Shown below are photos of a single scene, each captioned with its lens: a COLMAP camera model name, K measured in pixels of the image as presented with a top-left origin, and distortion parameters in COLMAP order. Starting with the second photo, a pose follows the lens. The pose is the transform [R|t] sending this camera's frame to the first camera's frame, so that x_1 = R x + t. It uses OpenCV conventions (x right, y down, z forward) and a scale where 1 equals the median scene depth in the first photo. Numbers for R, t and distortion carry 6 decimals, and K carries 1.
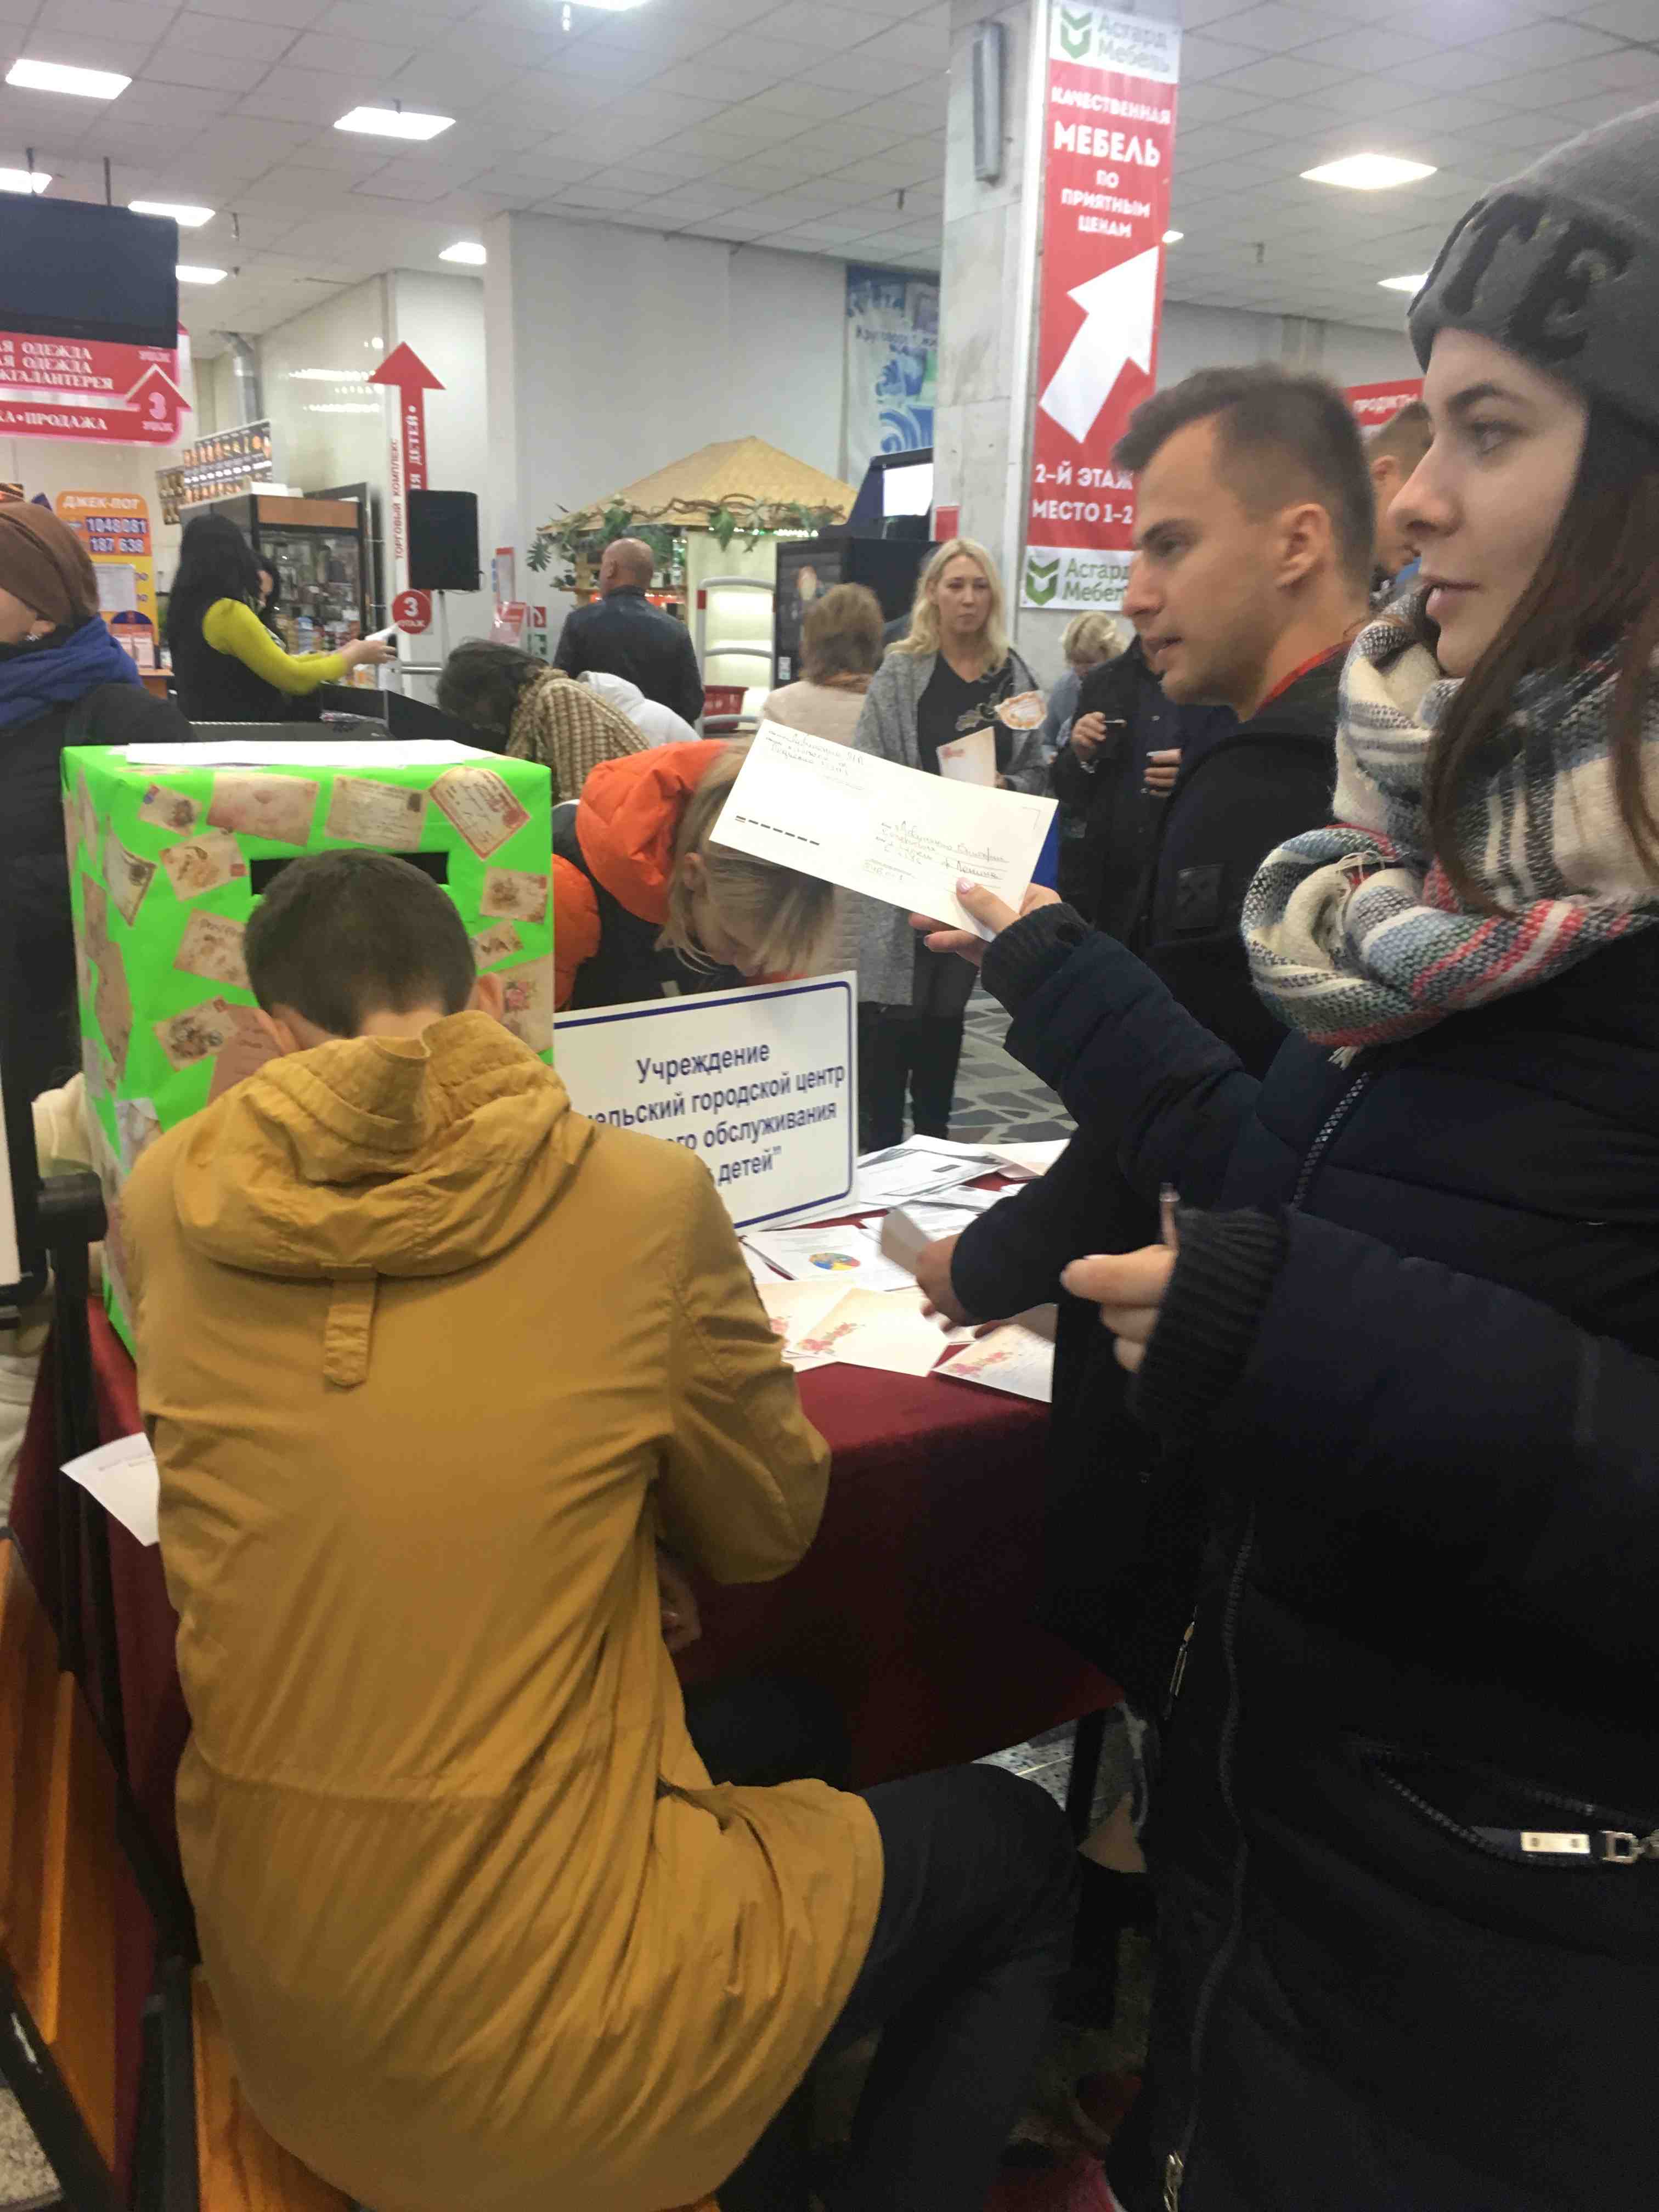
lens RADIAL K [[1865.2, 0, 829.5], [0, 1865.2, 1106.0], [0, 0, 1]] dist [-0.005382, -0.003398]
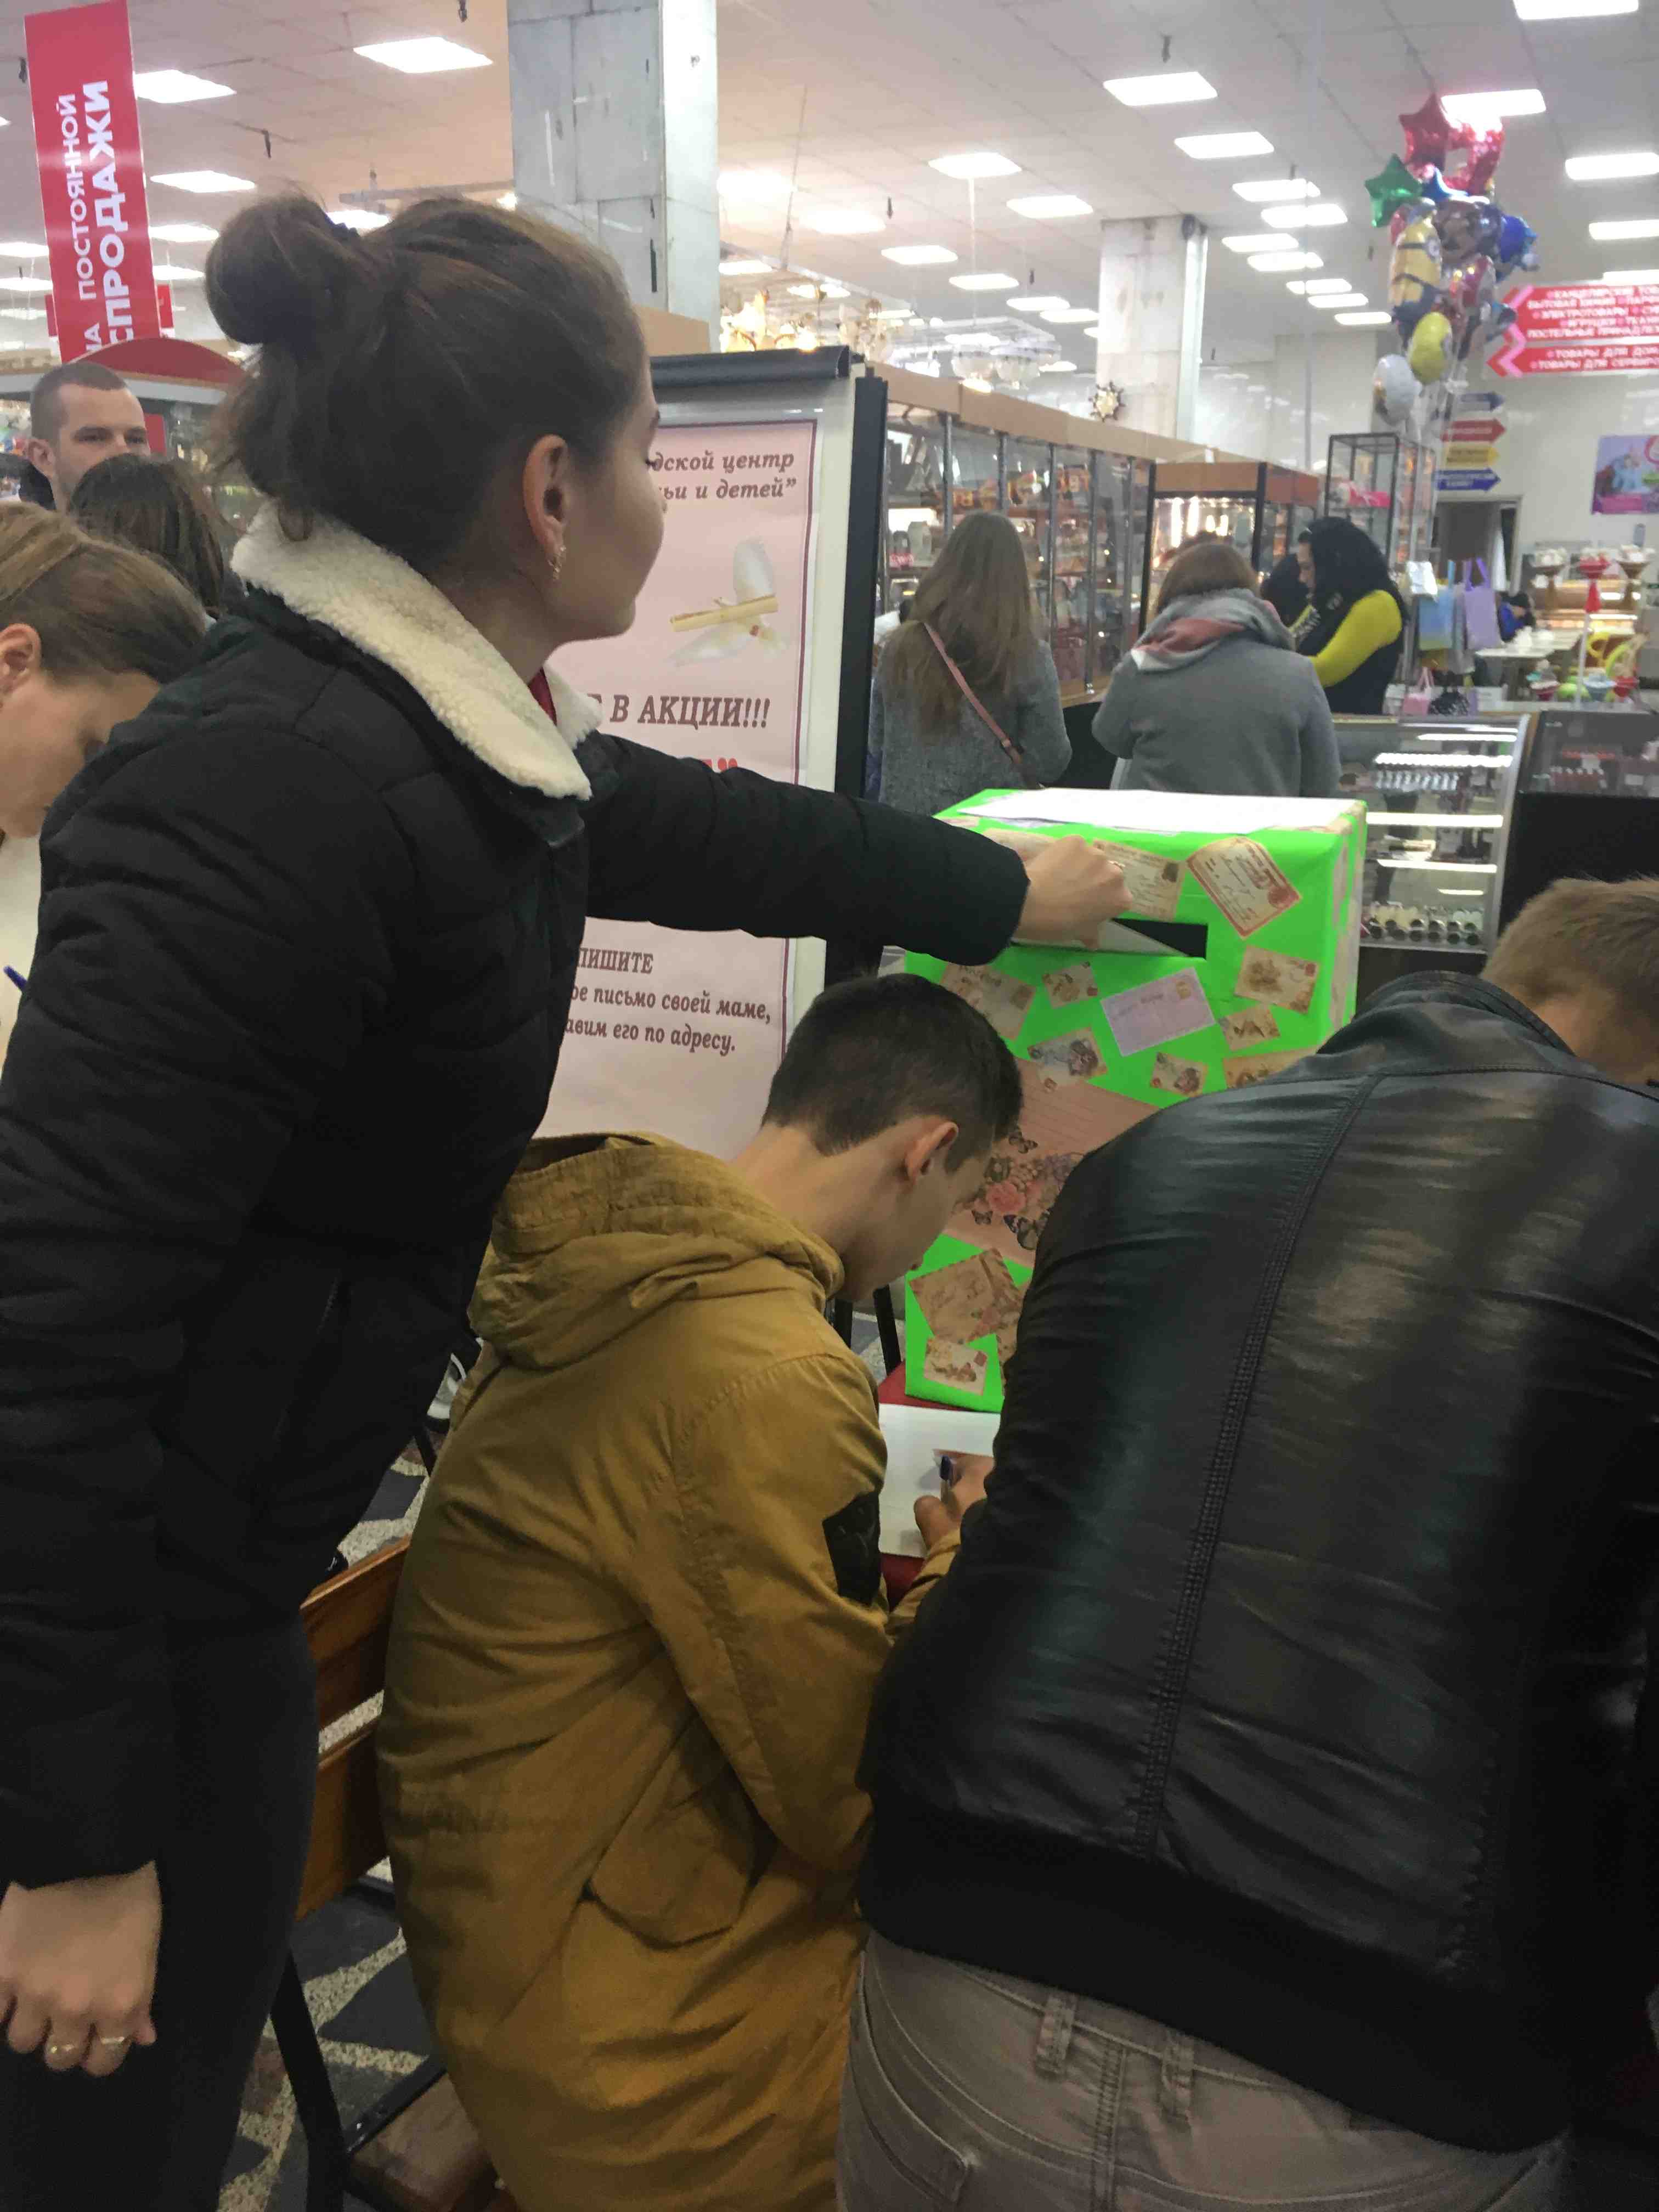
lens RADIAL K [[1801.3, 0, 829.5], [0, 1801.3, 1106.0], [0, 0, 1]] dist [-0.001118, -0.016327]
pose [[0.599885, 0.205156, -0.773336, 0.085747], [-0.179614, 0.976427, 0.119705, -0.024315], [0.779665, 0.067092, 0.622593, 0.053388]]
